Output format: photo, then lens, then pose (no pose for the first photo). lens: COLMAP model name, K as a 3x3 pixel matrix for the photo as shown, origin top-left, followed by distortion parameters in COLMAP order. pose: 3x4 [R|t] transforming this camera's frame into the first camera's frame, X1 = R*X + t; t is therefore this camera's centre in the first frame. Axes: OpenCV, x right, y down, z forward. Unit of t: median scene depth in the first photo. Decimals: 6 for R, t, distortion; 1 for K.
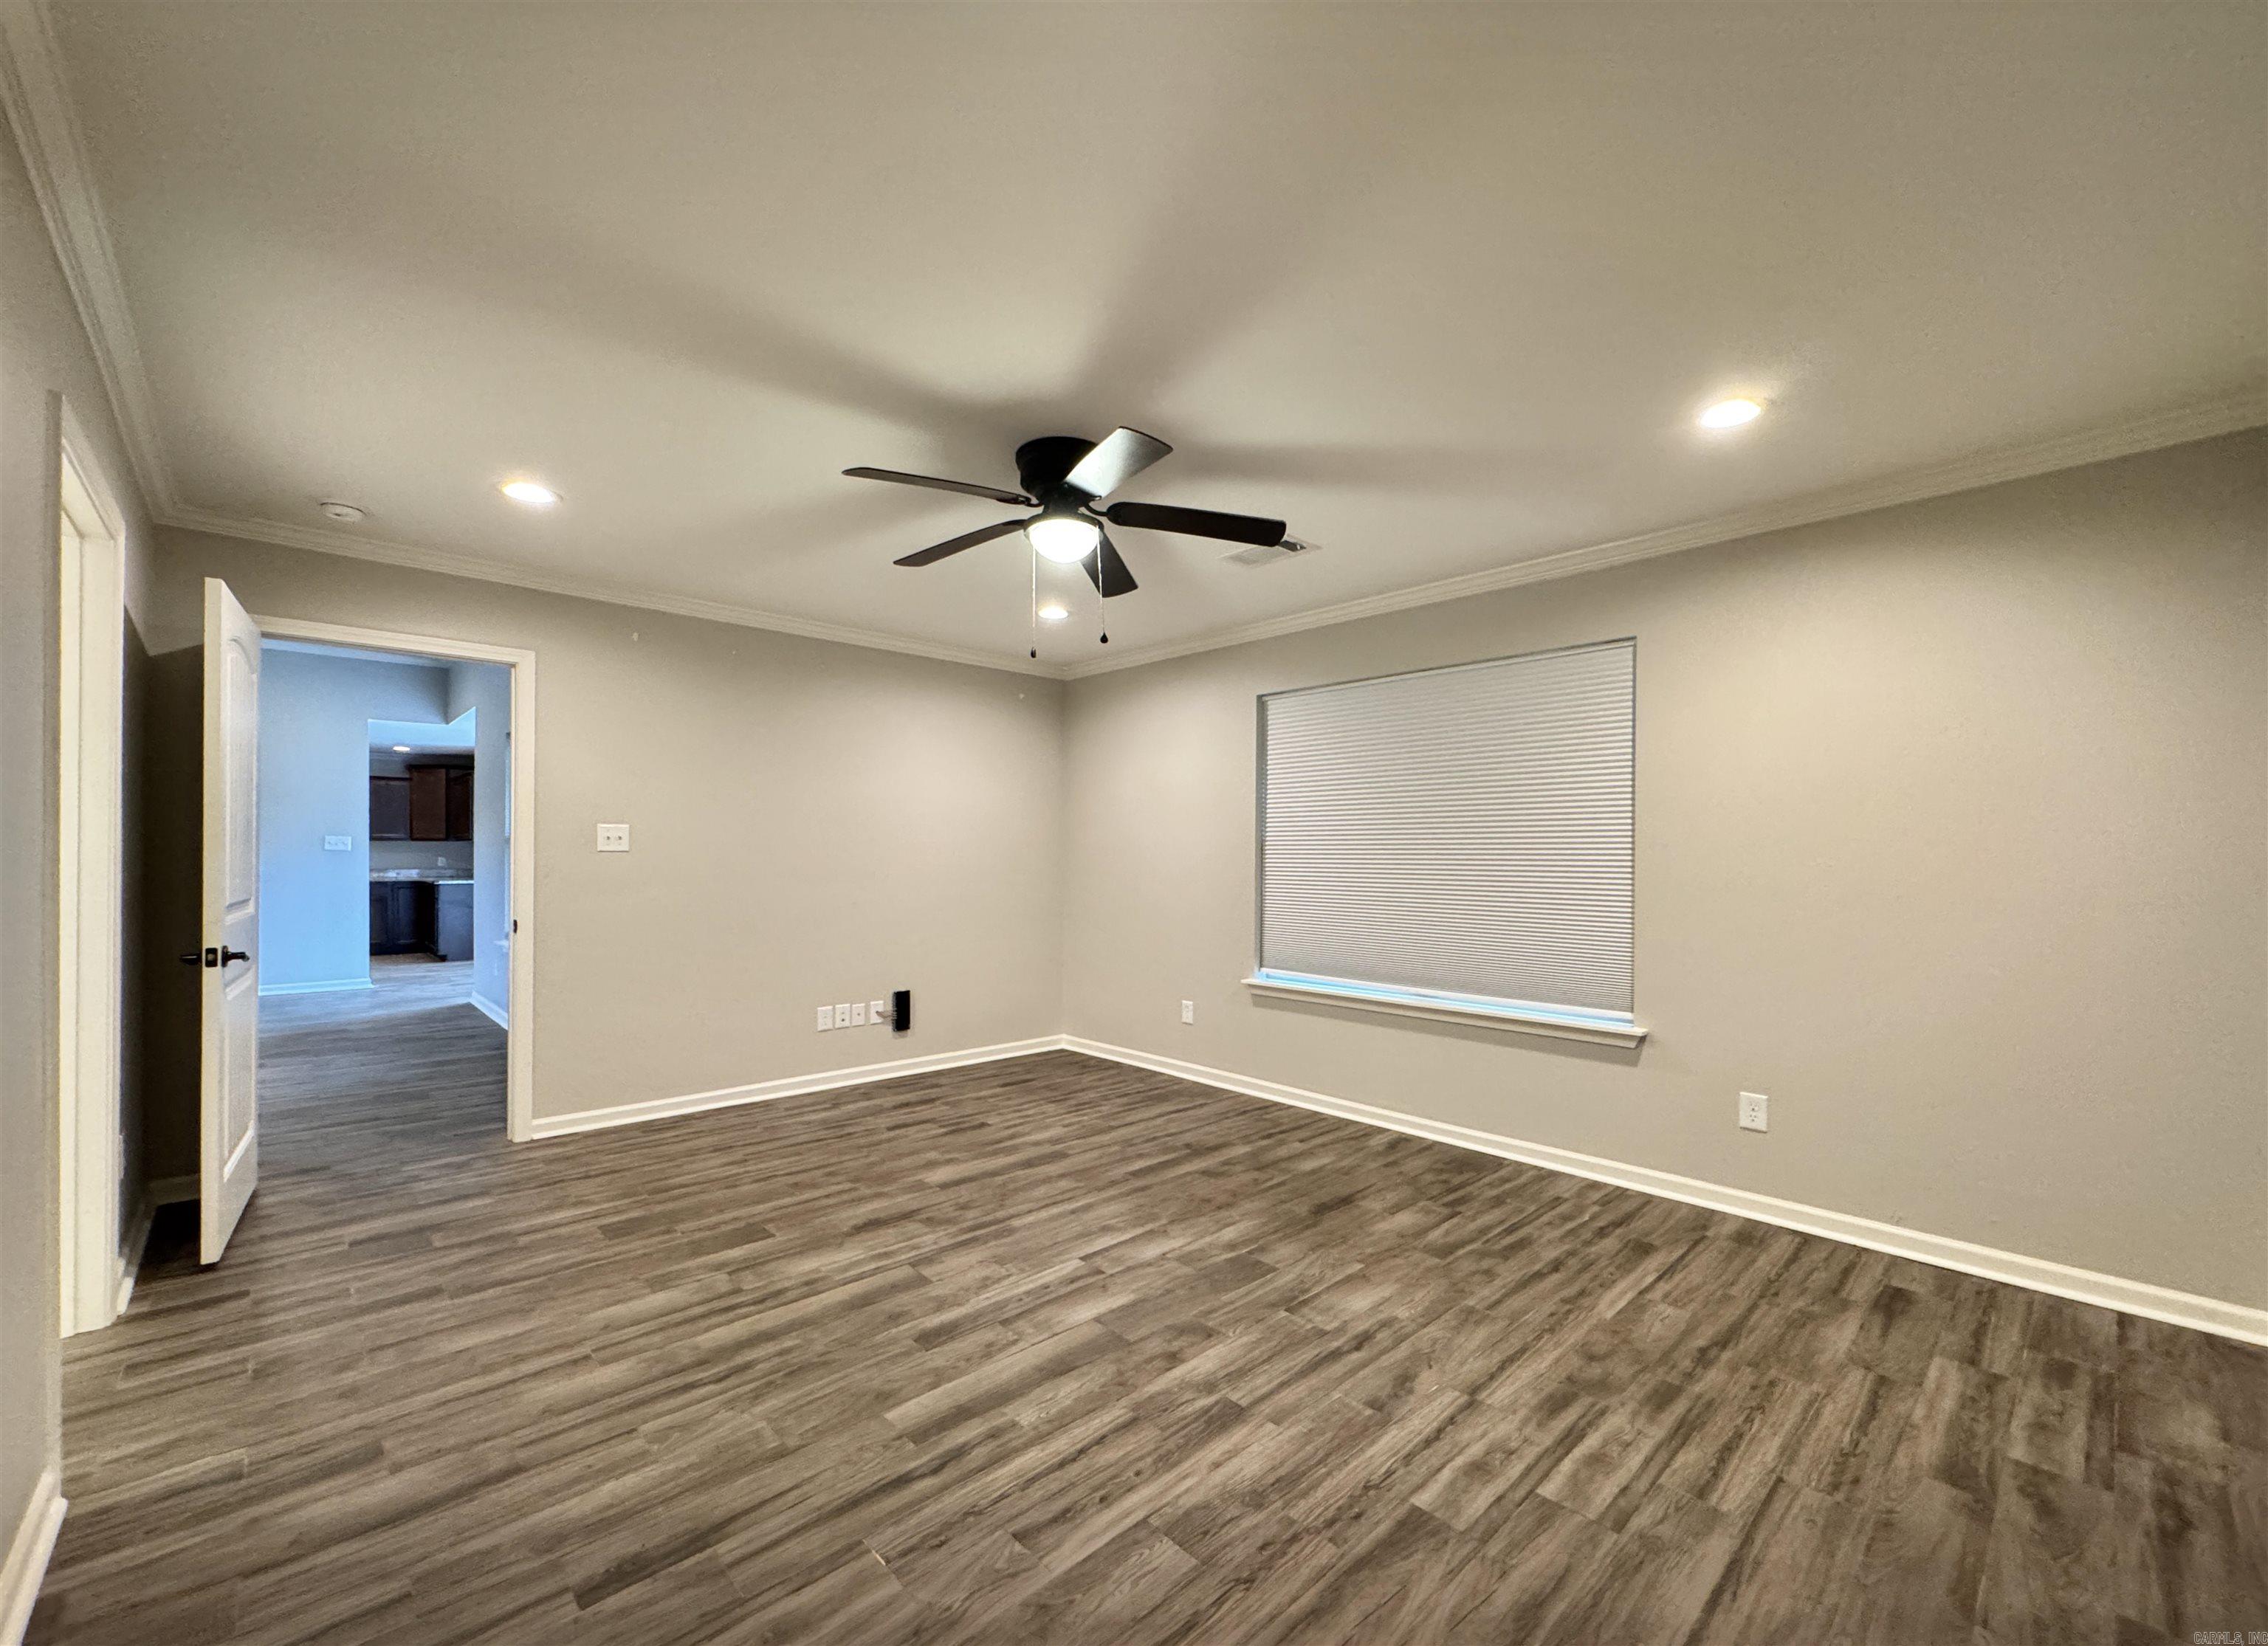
lens RADIAL K [[932.2, 0, 1139.5], [0, 932.2, 838.5], [0, 0, 1]] dist [-0.003466, 0.000930]
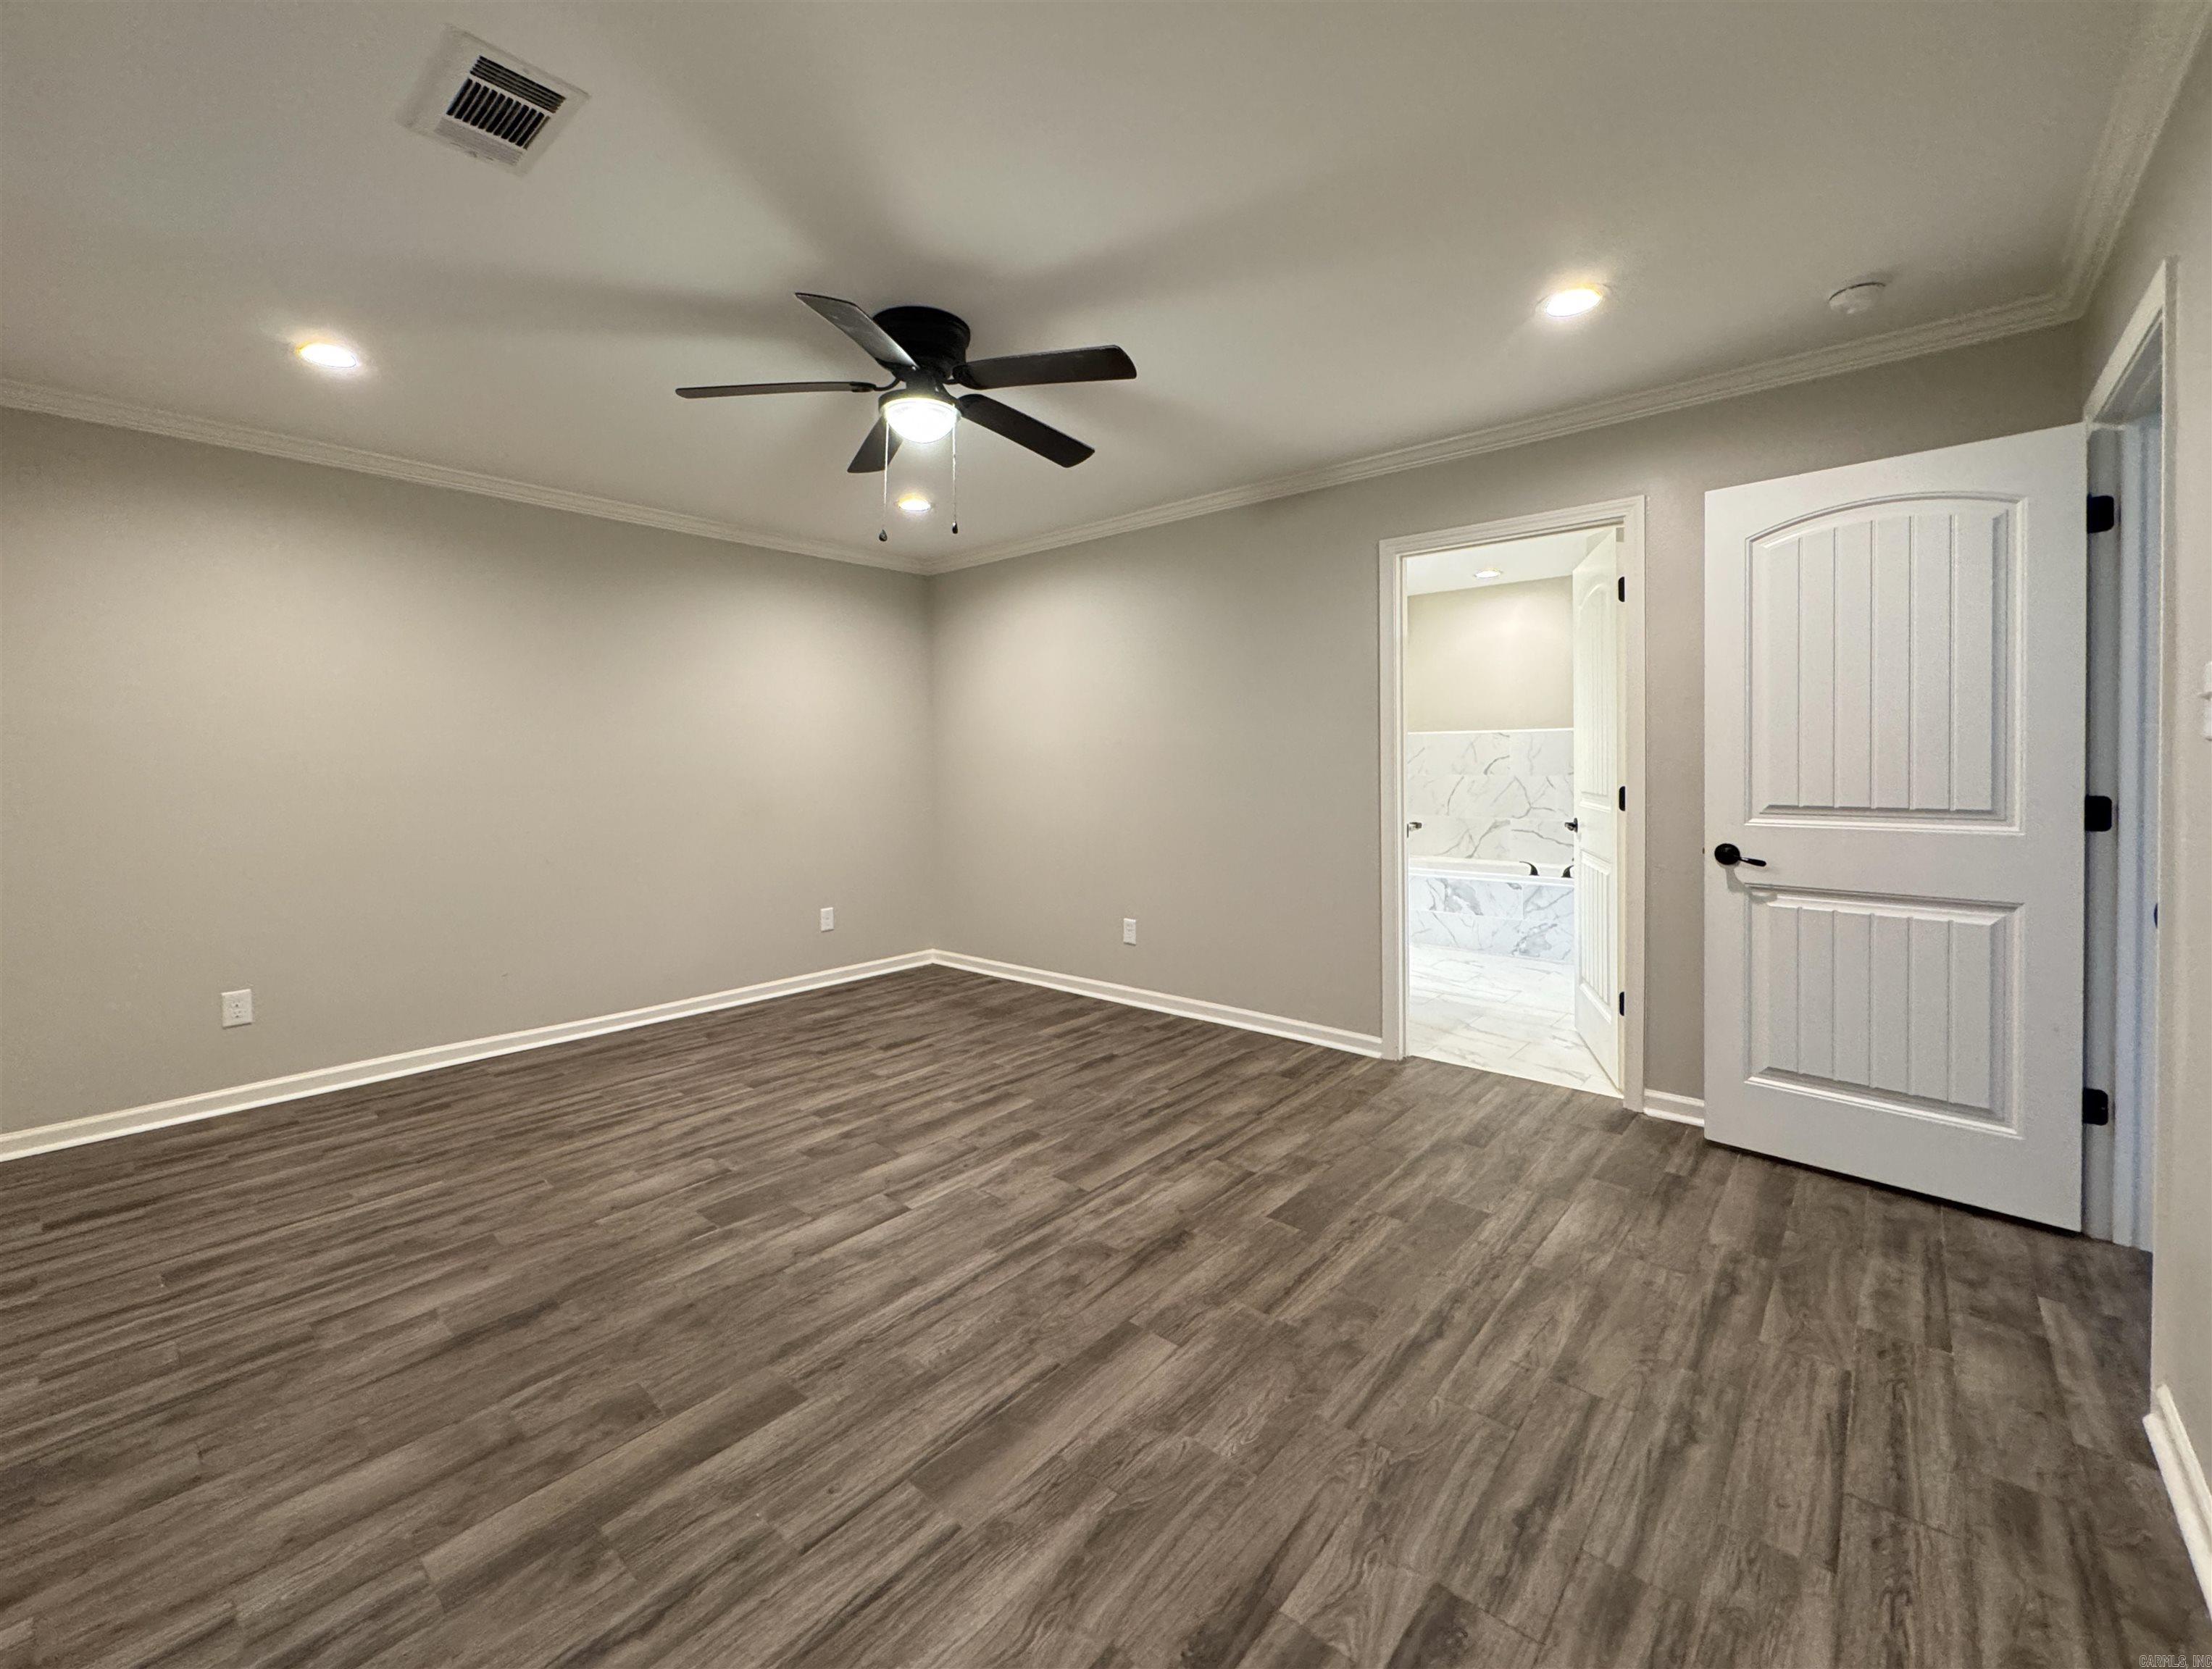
lens RADIAL K [[899.0, 0, 1097.9], [0, 899.0, 818.9], [0, 0, 1]] dist [-0.001171, -0.000098]
pose [[-0.994445, 0.010455, -0.104741, -0.164376], [0.005439, 0.998829, 0.048064, 0.021002], [0.105121, 0.047227, -0.993337, 1.925429]]
